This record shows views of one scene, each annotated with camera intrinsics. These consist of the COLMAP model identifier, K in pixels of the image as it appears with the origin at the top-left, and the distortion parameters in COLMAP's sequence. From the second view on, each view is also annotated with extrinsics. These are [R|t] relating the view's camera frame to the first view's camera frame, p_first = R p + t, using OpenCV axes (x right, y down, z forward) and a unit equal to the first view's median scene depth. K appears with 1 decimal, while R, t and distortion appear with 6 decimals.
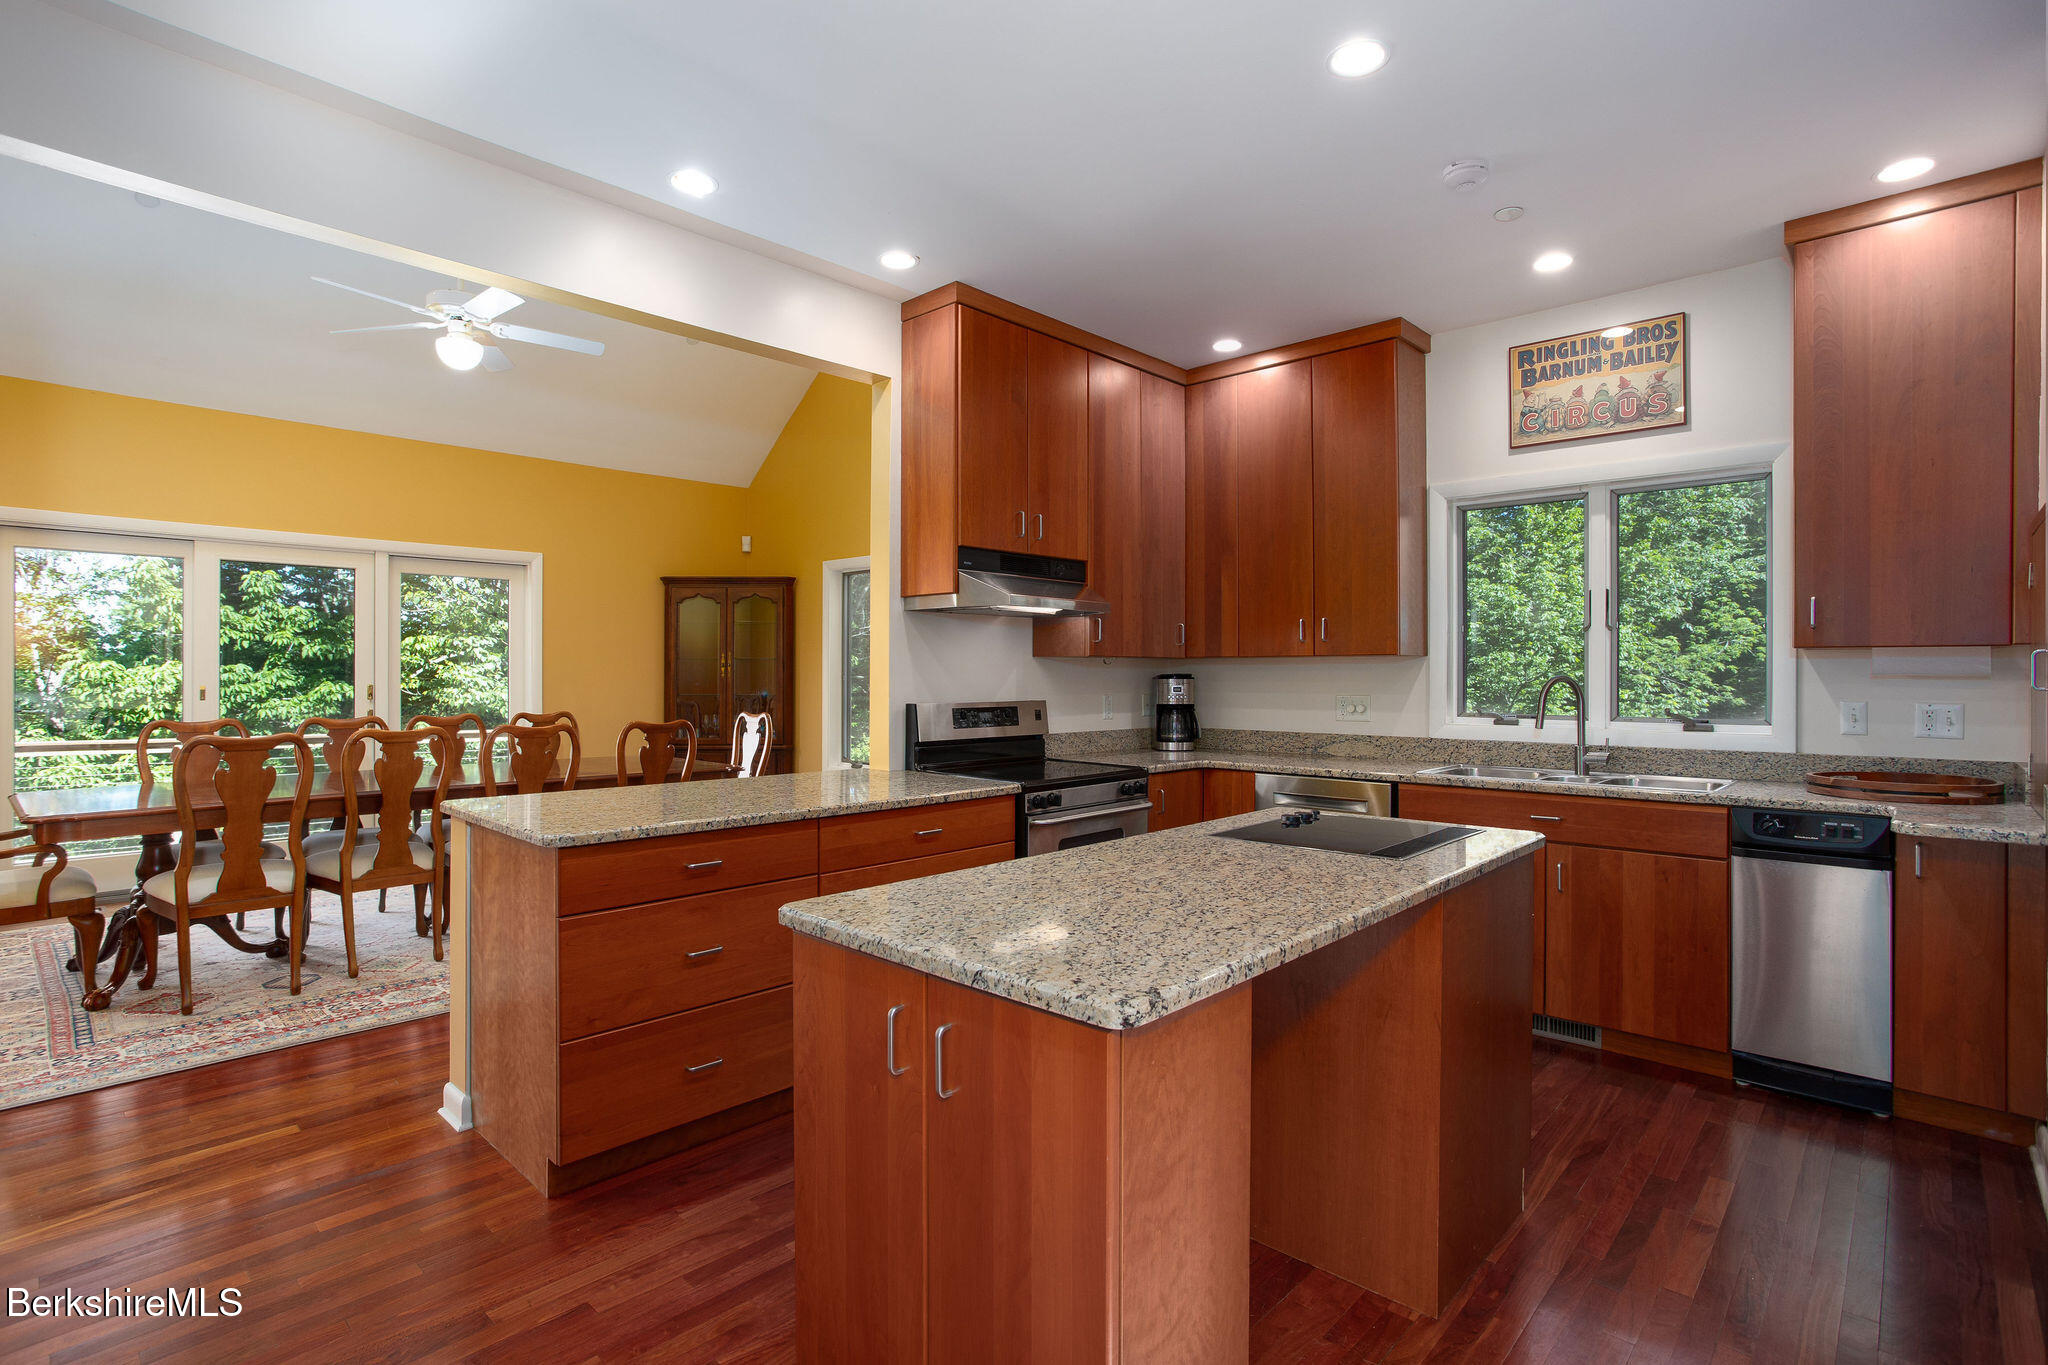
lens RADIAL K [[1017.7, 0, 985.7], [0, 1017.7, 668.5], [0, 0, 1]] dist [-0.050777, 0.028956]
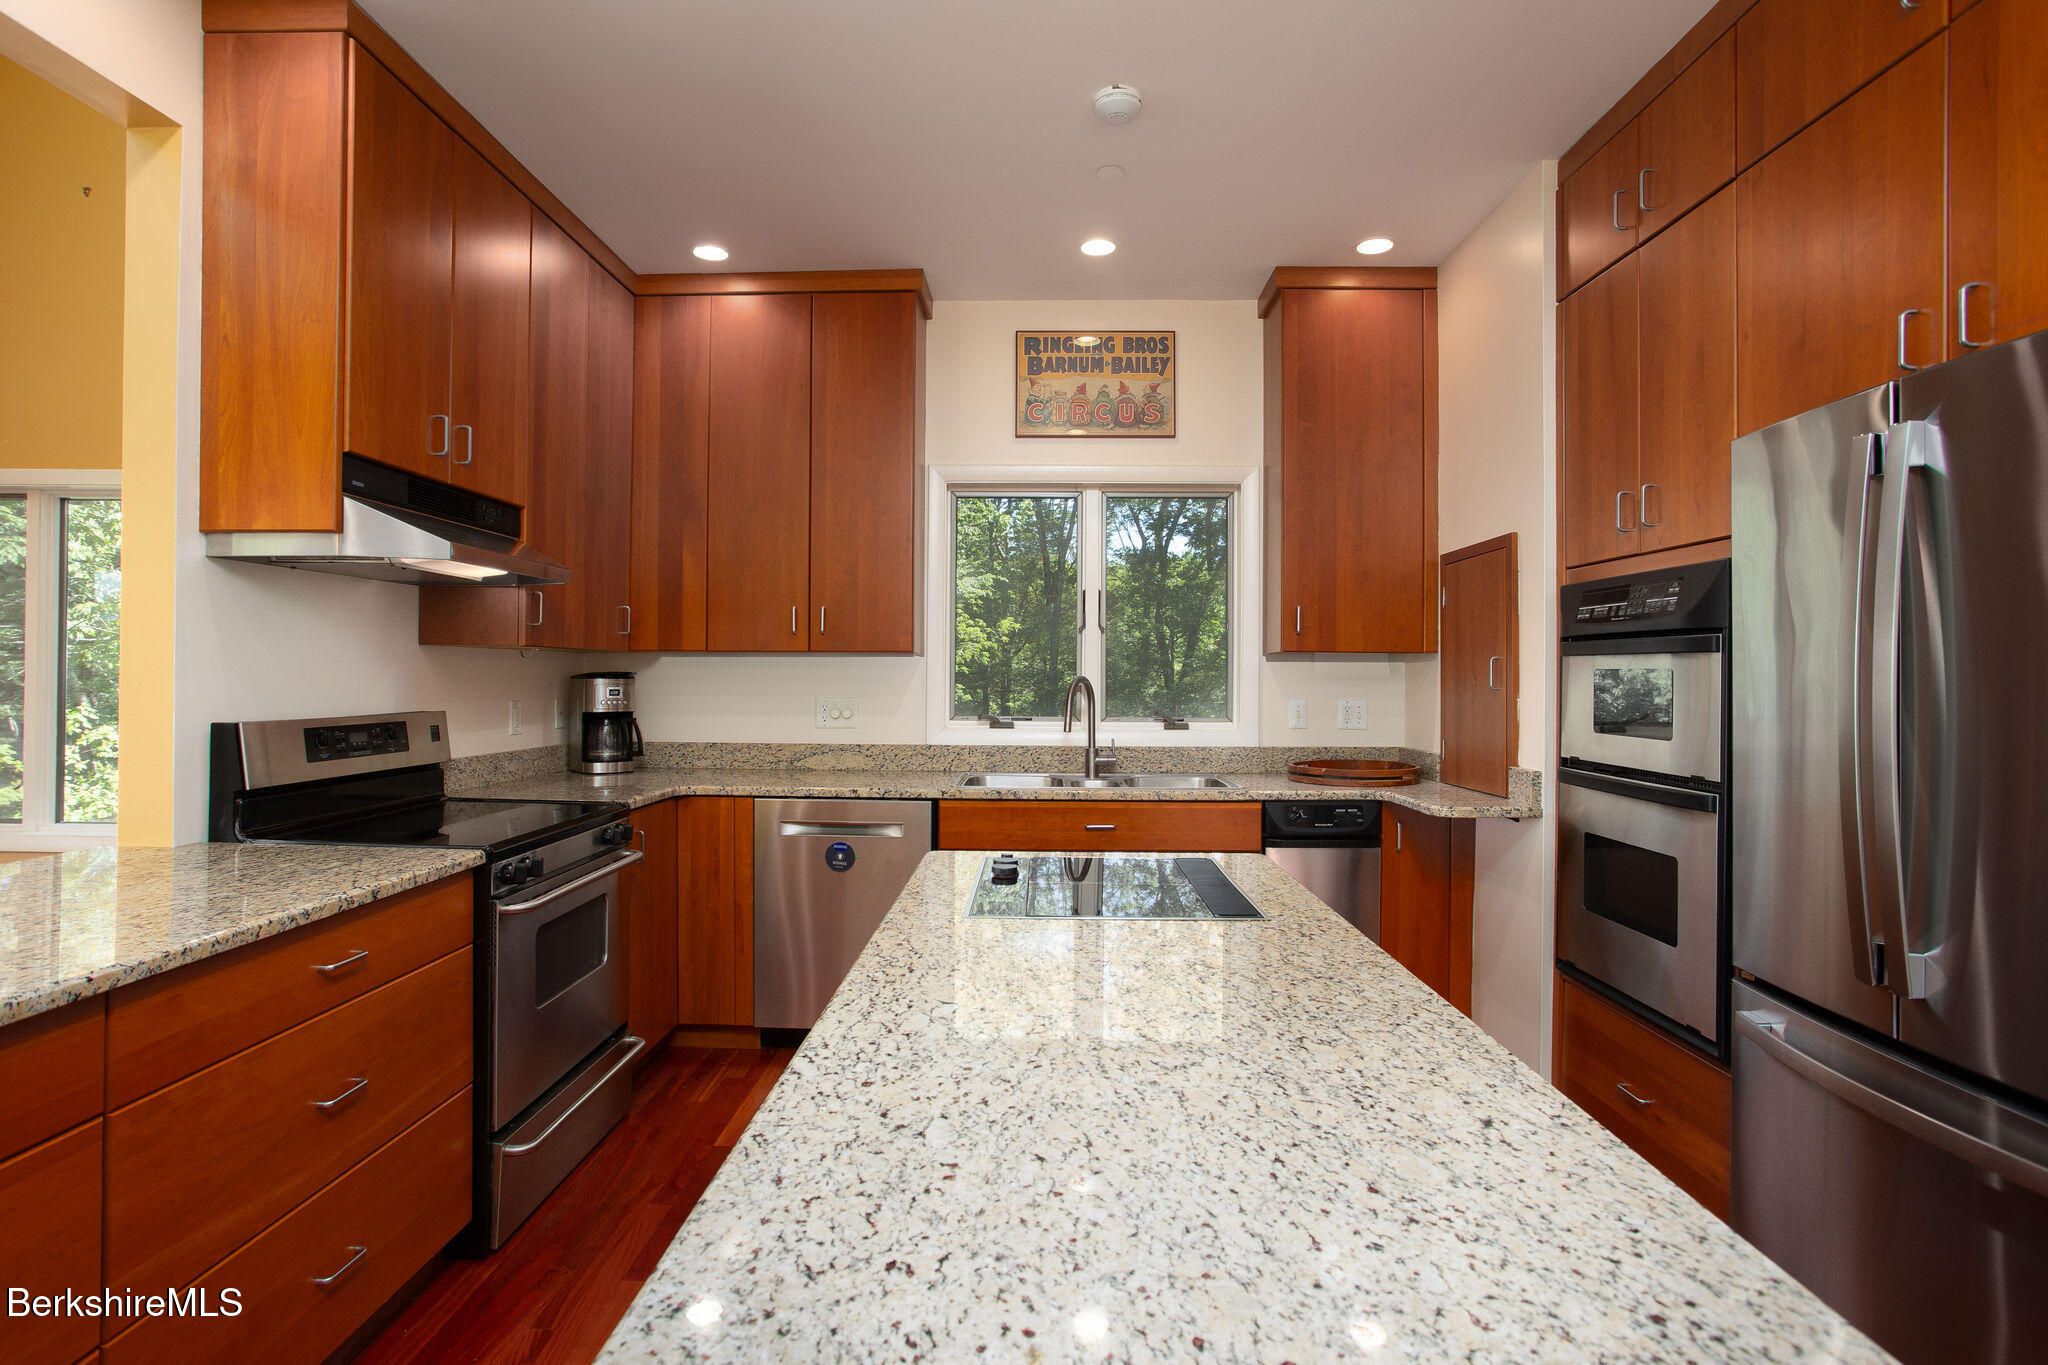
lens RADIAL K [[1017.7, 0, 1024.9], [0, 1017.7, 666.9], [0, 0, 1]] dist [-0.050777, 0.028956]
pose [[0.728863, 0.008729, 0.684604, -0.127429], [-0.008673, 0.999956, -0.003517, 0.001932], [-0.684605, -0.003374, 0.728907, 0.296952]]
